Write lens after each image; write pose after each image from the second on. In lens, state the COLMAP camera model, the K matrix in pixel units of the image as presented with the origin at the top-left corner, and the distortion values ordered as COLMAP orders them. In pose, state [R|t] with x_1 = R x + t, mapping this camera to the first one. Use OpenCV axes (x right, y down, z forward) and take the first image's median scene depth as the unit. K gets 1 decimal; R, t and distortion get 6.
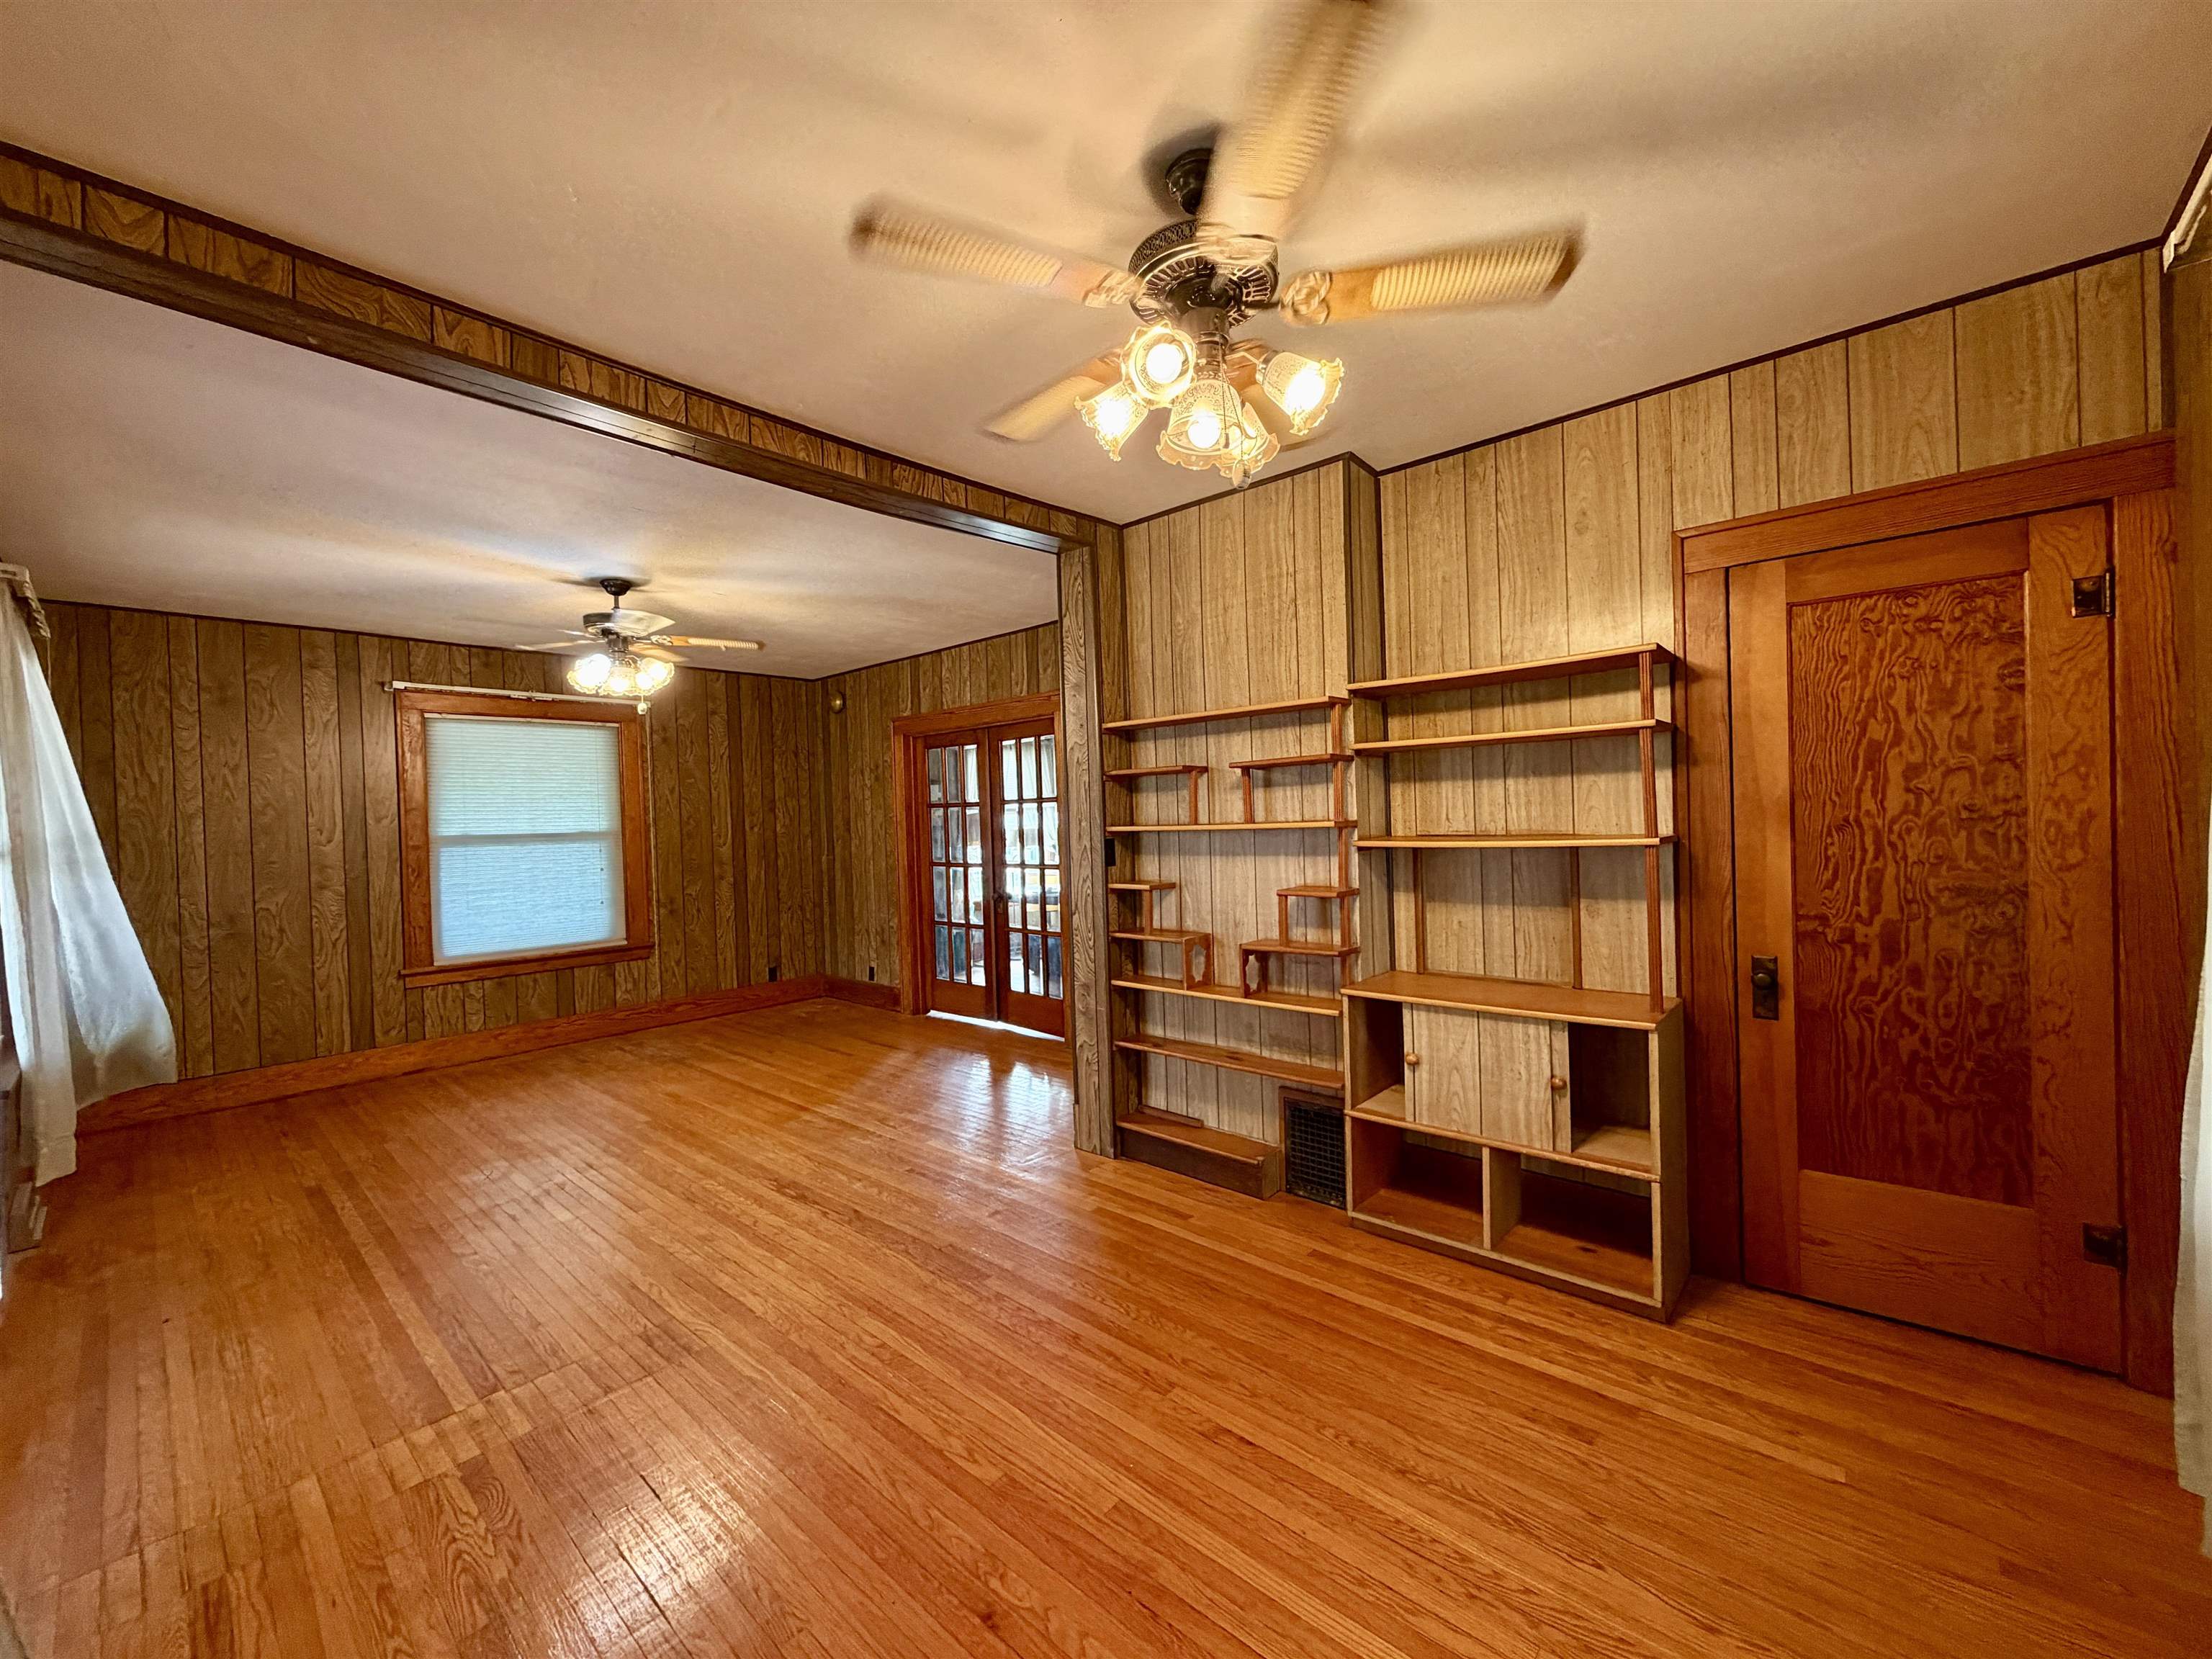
lens RADIAL K [[881.5, 0, 1097.2], [0, 881.5, 830.8], [0, 0, 1]] dist [0.000915, 0.000003]
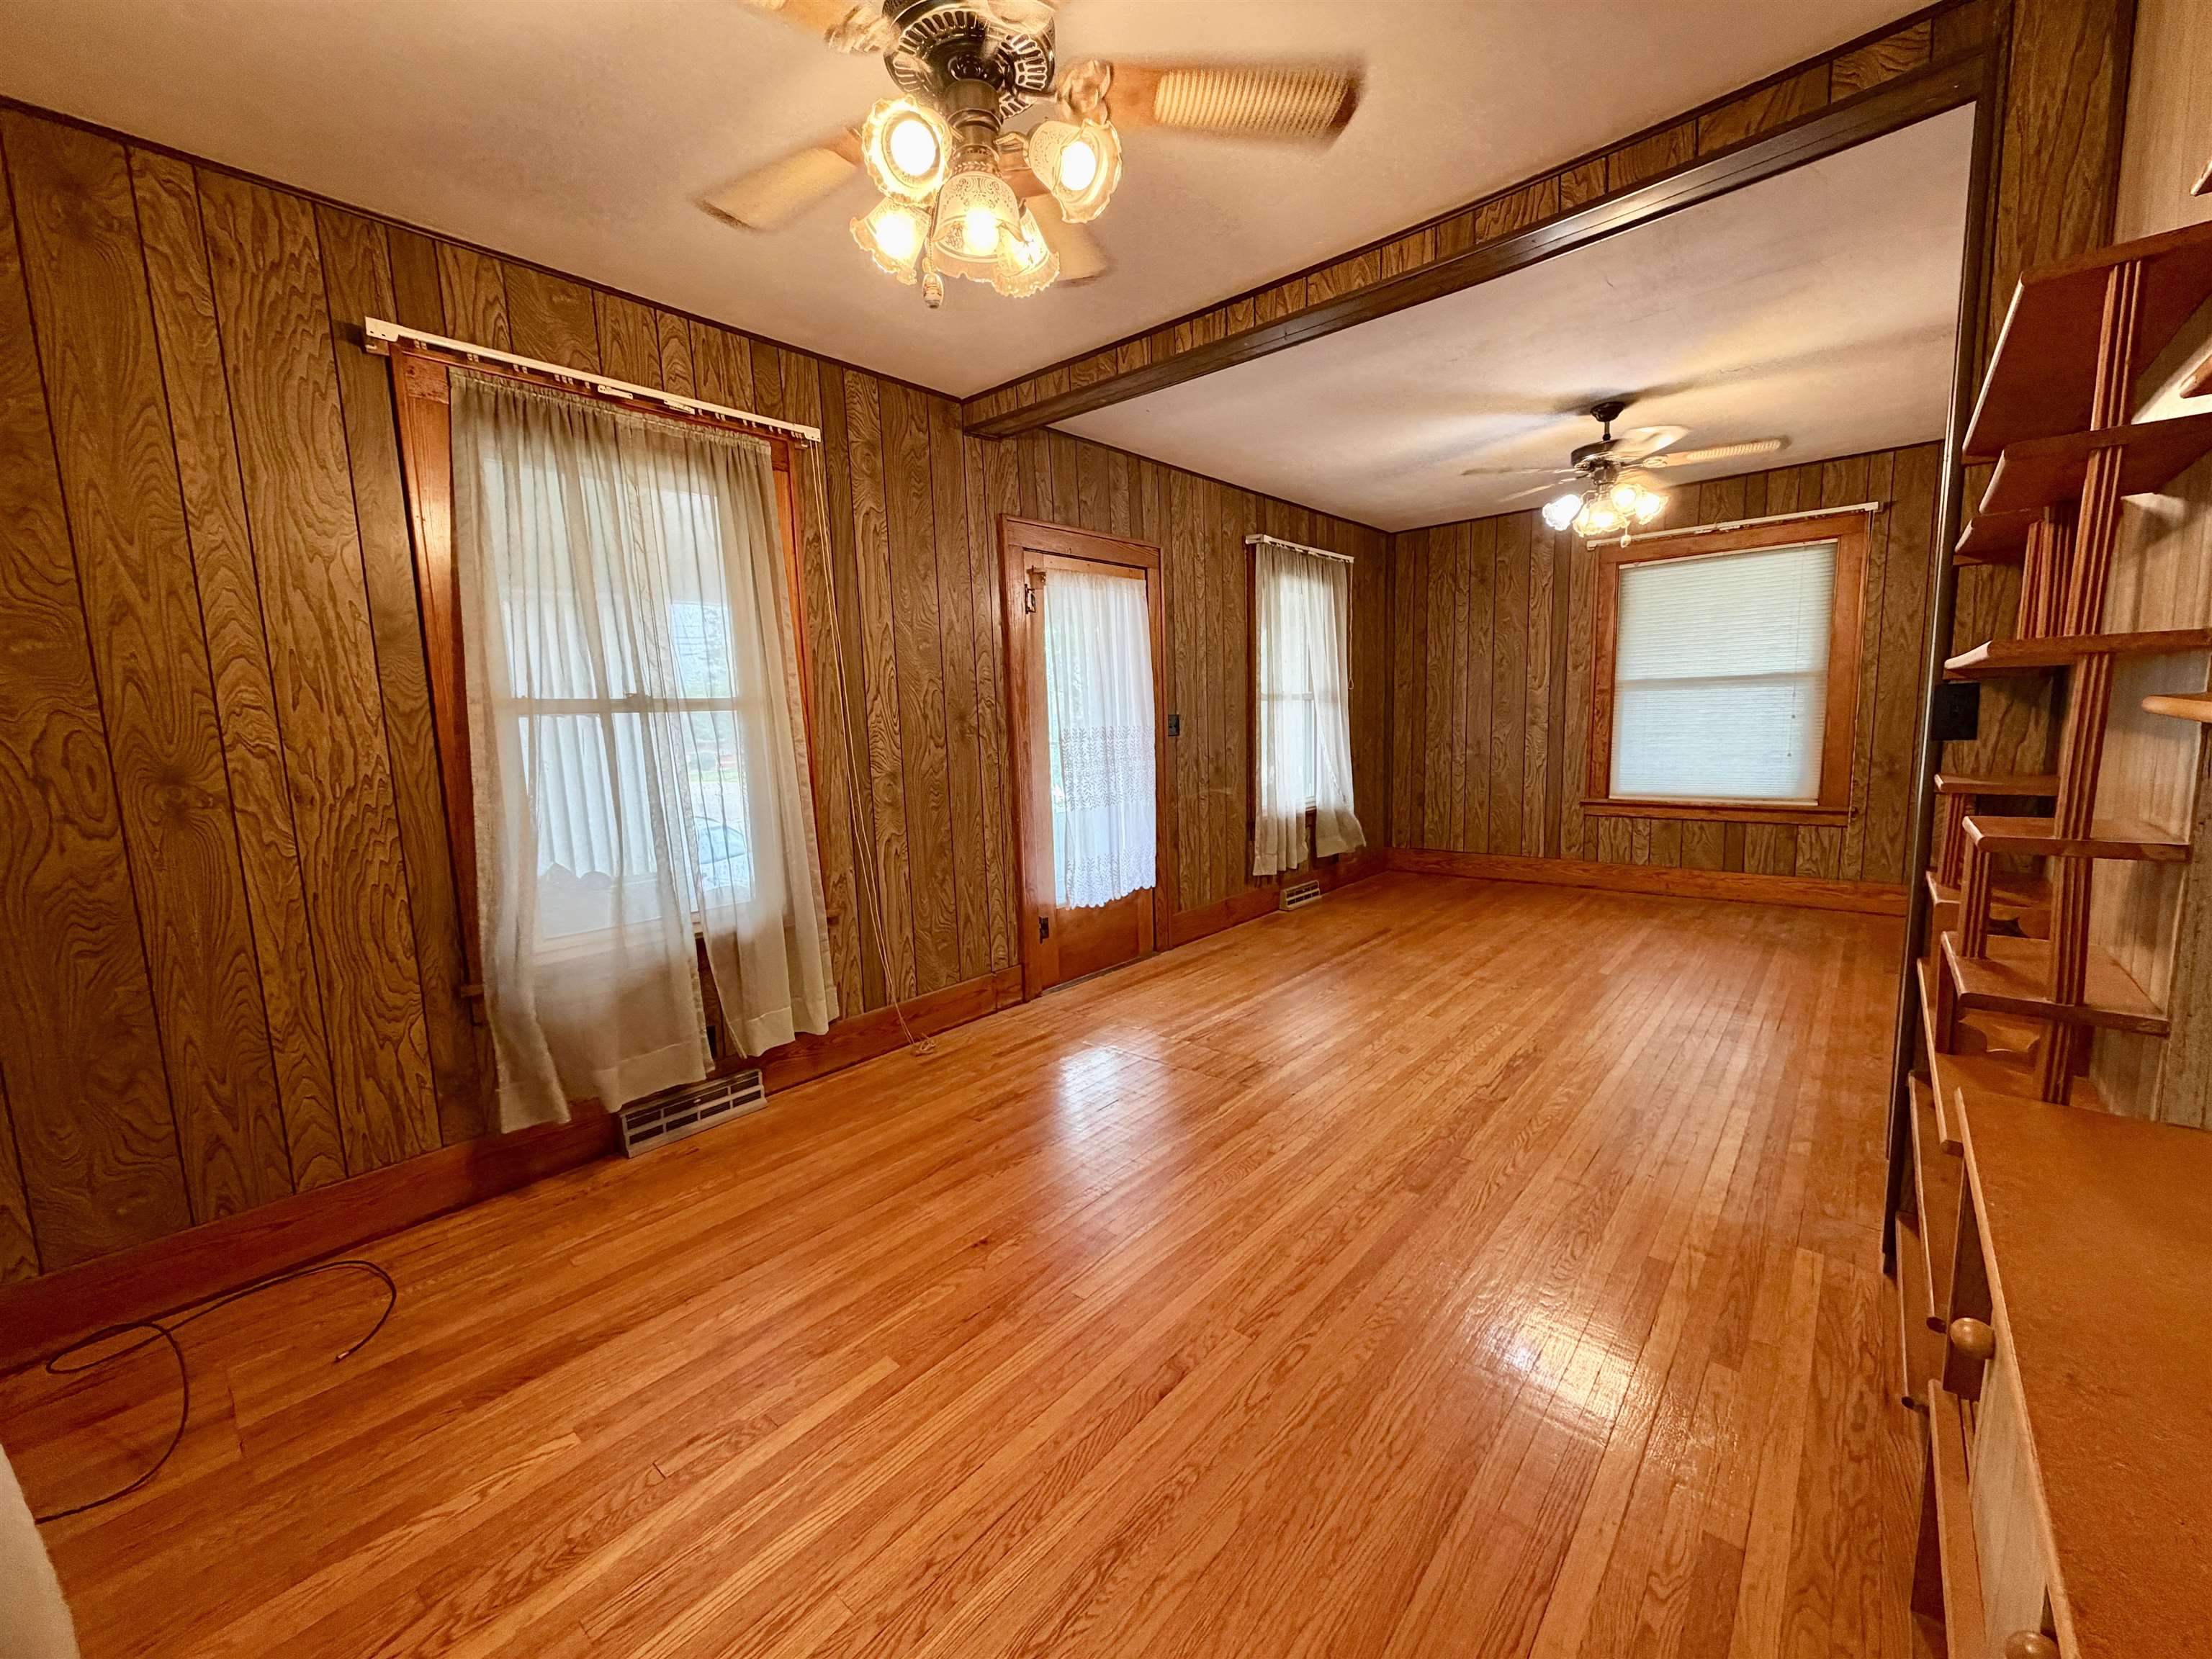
lens RADIAL K [[881.5, 0, 1097.2], [0, 881.5, 830.8], [0, 0, 1]] dist [0.000915, 0.000003]
pose [[0.011233, 0.159690, -0.987103, 0.529077], [0.023043, 0.986862, 0.159913, 0.000526], [0.999671, -0.024542, 0.007406, 0.527349]]
